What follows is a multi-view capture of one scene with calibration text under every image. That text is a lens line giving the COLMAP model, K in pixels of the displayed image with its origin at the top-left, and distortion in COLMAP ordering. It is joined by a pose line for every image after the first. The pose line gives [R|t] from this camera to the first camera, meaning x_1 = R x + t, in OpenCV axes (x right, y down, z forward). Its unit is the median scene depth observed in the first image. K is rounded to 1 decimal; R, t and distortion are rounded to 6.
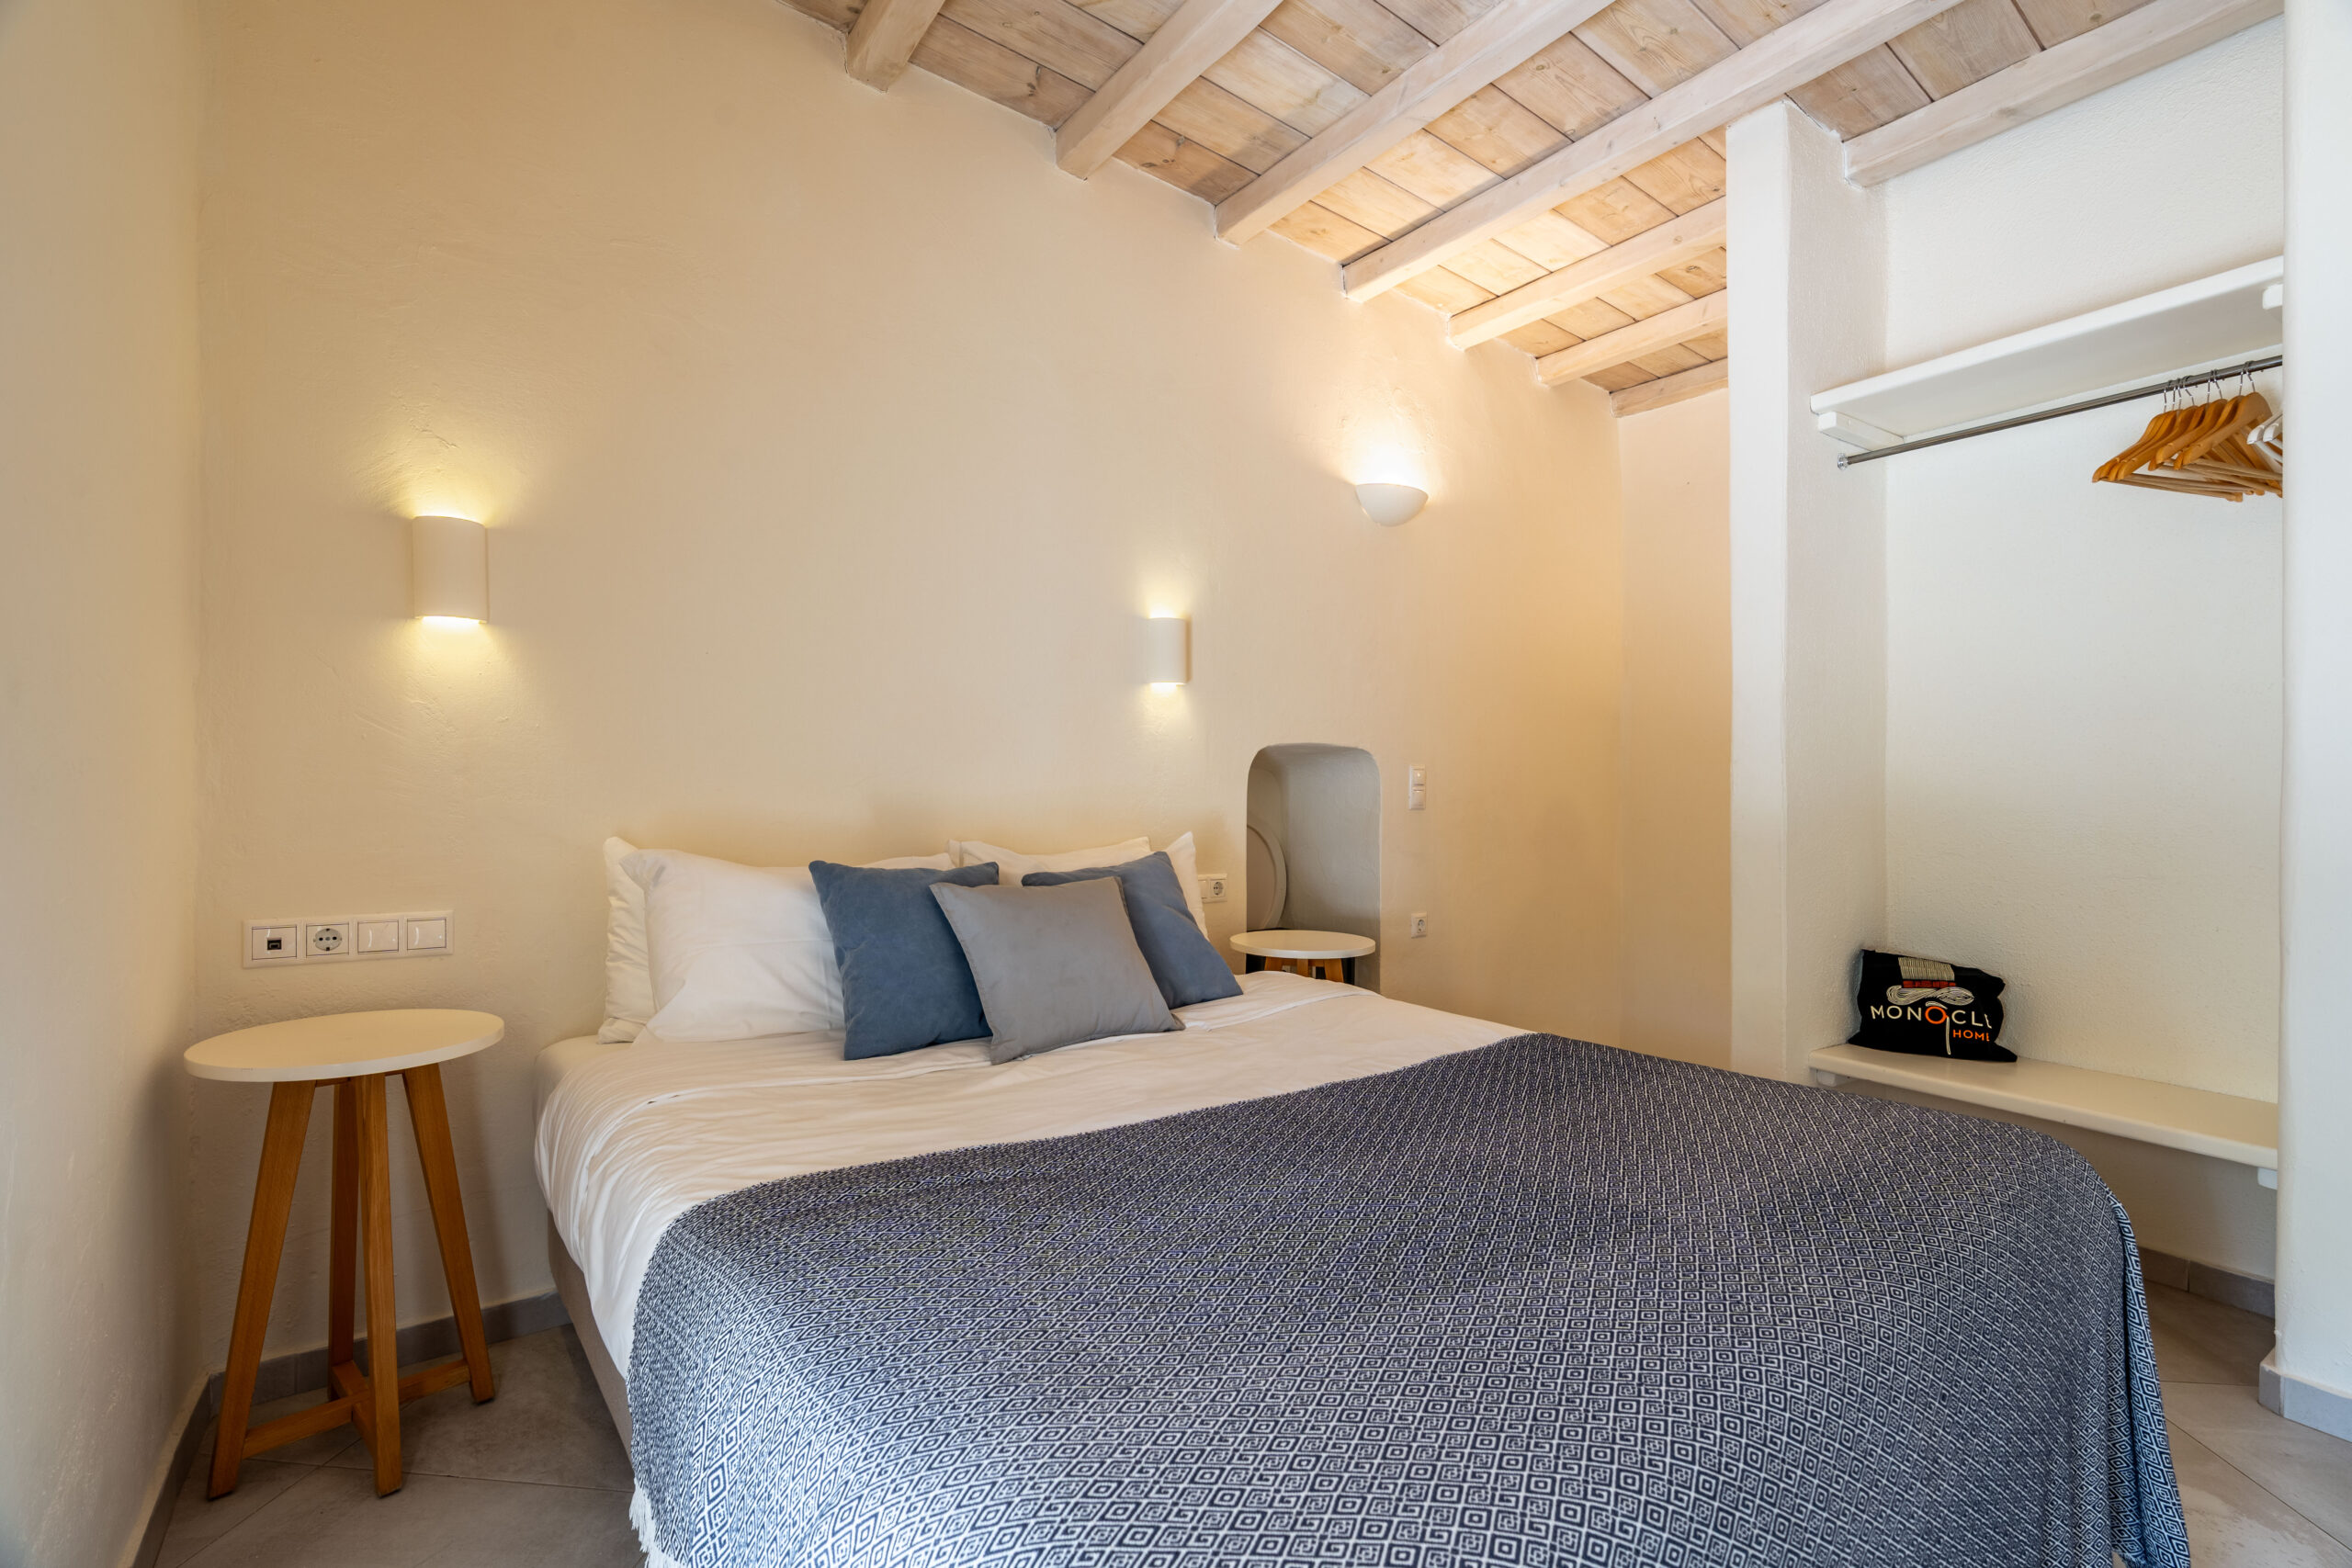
lens RADIAL K [[1040.2, 0, 1191.8], [0, 1040.2, 795.0], [0, 0, 1]] dist [-0.000124, 0.000327]
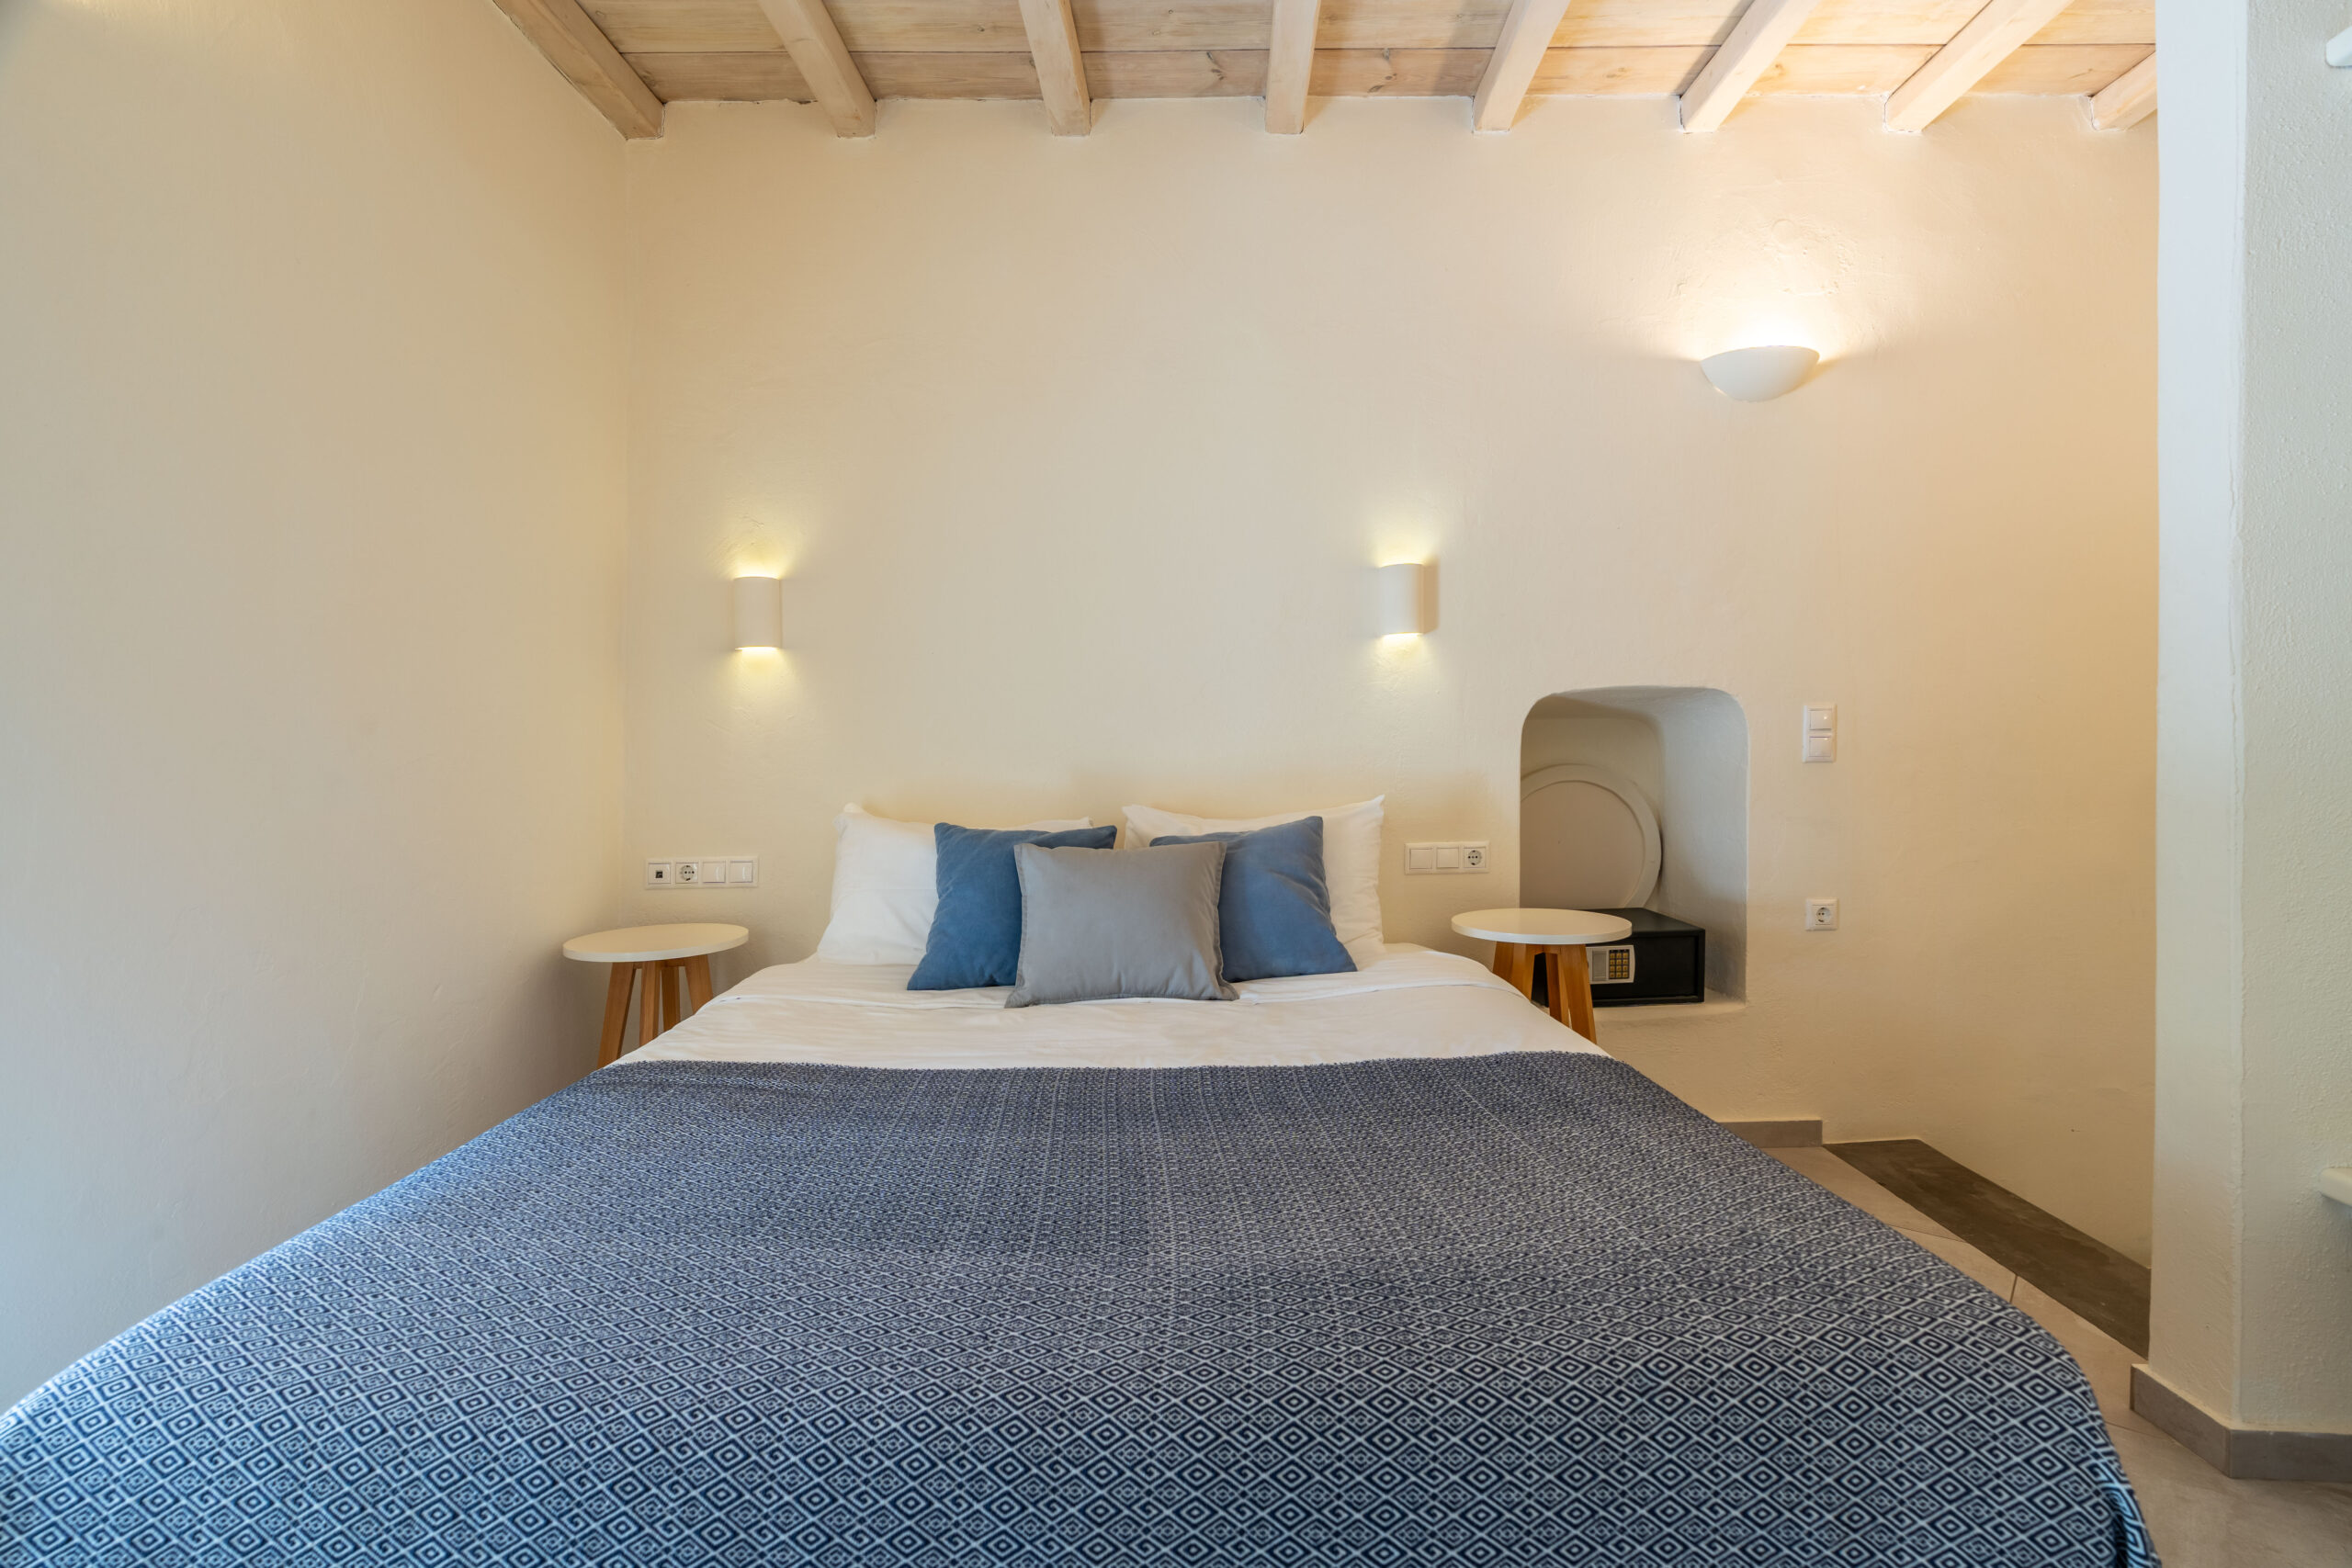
lens RADIAL K [[1068.7, 0, 1187.1], [0, 1068.7, 751.1], [0, 0, 1]] dist [-0.003919, 0.000220]
pose [[0.799417, -0.030737, -0.599990, 0.443022], [0.028707, 0.999504, -0.012955, 0.003143], [0.600090, -0.006868, 0.799903, 0.137704]]
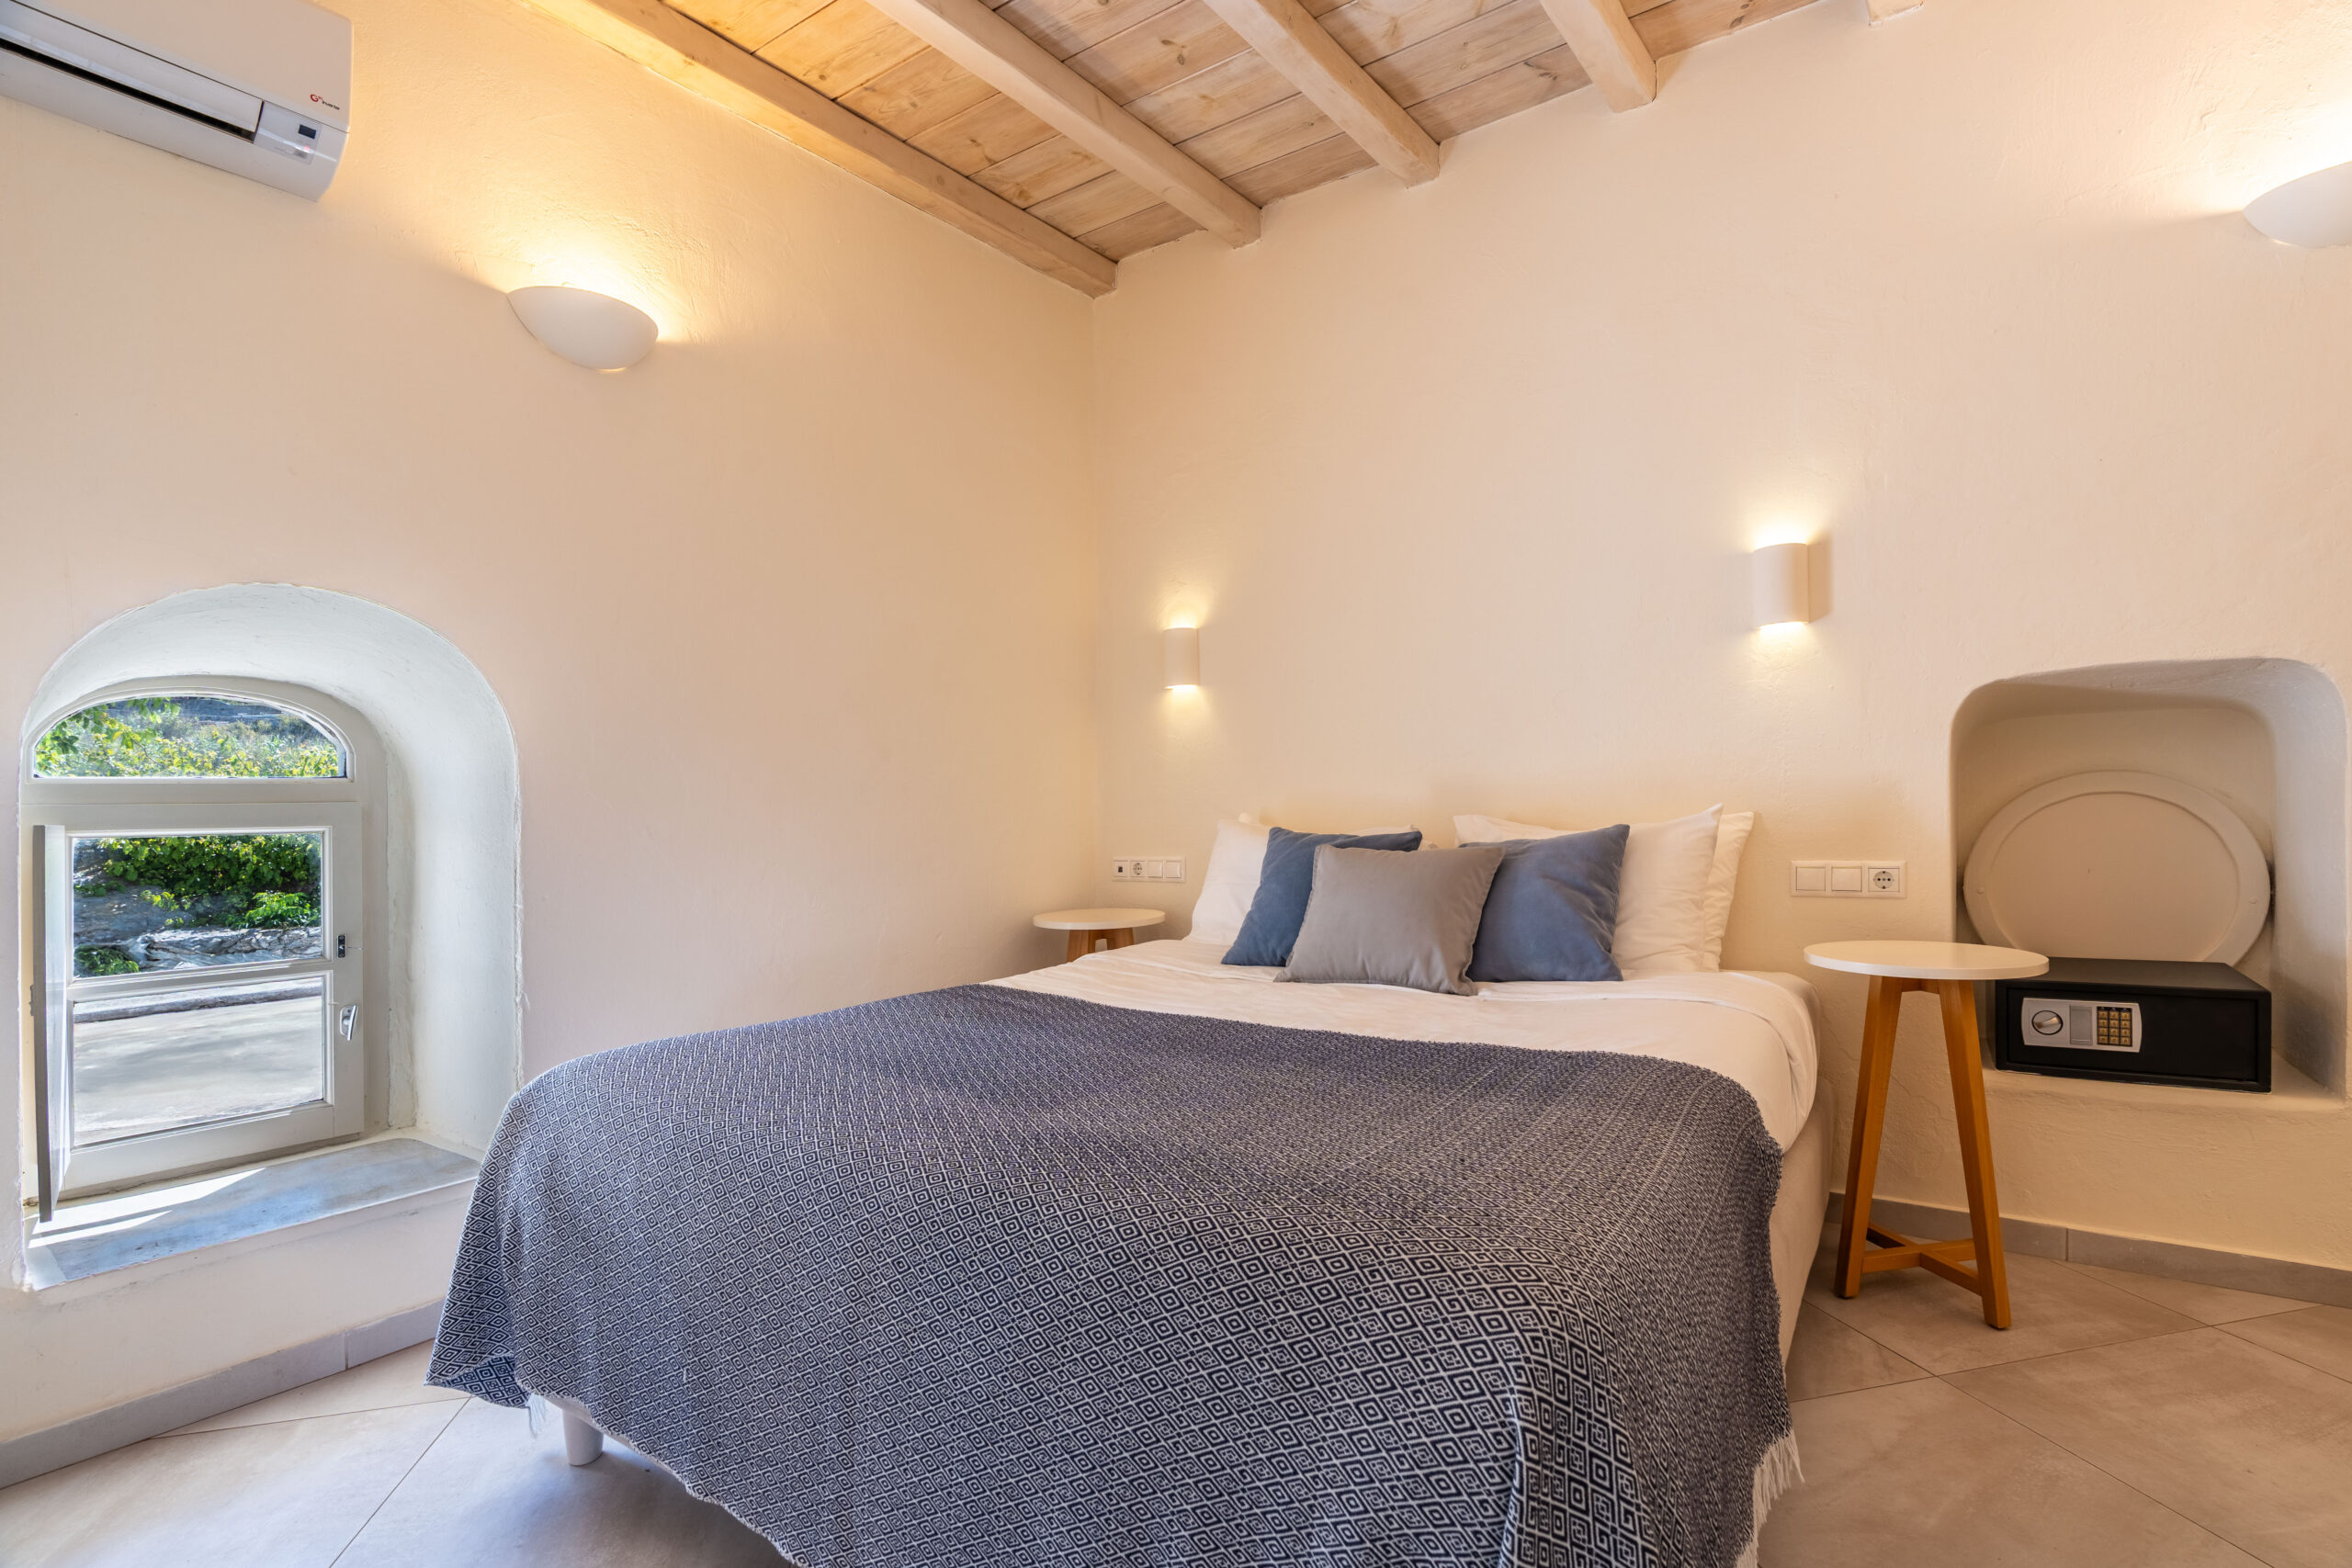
lens RADIAL K [[1046.8, 0, 1176.0], [0, 1046.8, 784.0], [0, 0, 1]] dist [-0.000381, 0.000096]
pose [[0.331513, -0.037822, -0.942692, 0.673544], [0.029586, 0.999121, -0.029682, 0.032256], [0.942987, -0.018050, 0.332340, 0.309909]]
